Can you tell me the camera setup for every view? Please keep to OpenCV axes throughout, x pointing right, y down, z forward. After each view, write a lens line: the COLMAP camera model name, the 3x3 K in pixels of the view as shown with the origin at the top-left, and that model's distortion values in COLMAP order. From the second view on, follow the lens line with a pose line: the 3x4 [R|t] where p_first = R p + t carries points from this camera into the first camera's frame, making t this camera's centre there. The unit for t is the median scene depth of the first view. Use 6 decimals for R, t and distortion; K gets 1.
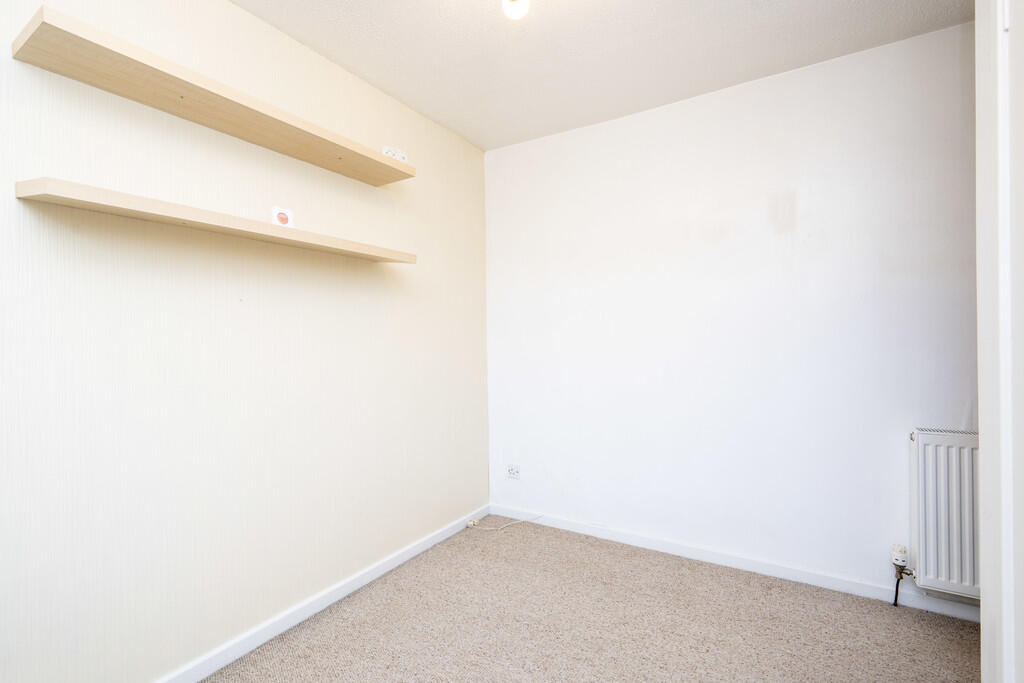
lens RADIAL K [[468.8, 0, 515.4], [0, 468.8, 335.2], [0, 0, 1]] dist [0.002523, -0.000105]
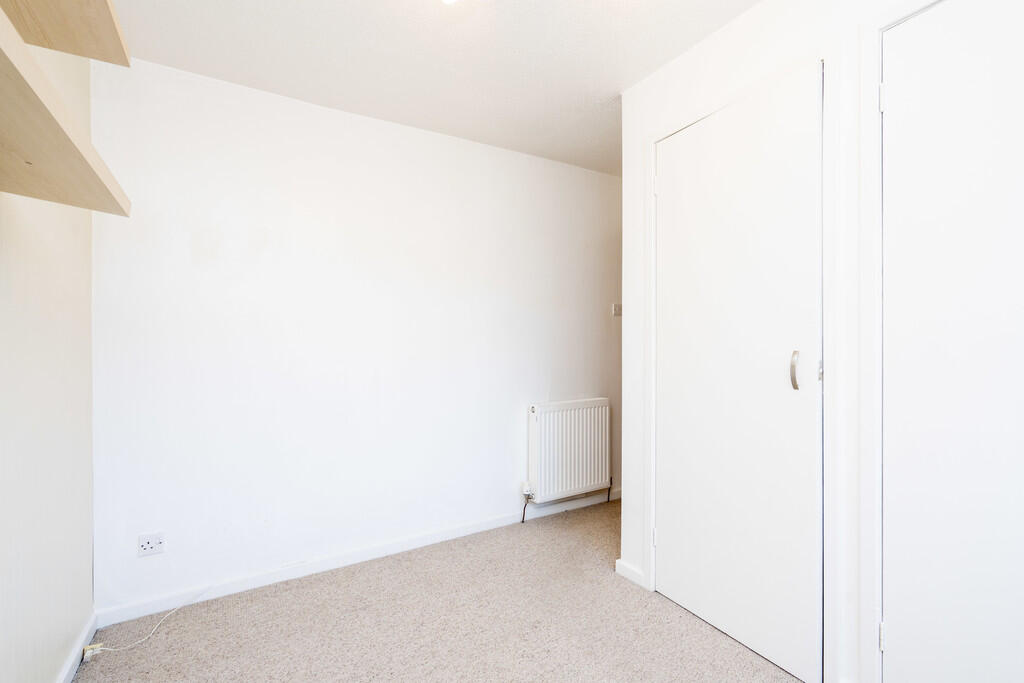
lens RADIAL K [[468.8, 0, 516.7], [0, 468.8, 348.7], [0, 0, 1]] dist [0.002523, -0.000105]
pose [[0.439444, 0.001773, 0.898268, -0.497613], [-0.003369, 0.999994, -0.000326, 0.009323], [-0.898263, -0.002883, 0.439448, 0.303576]]
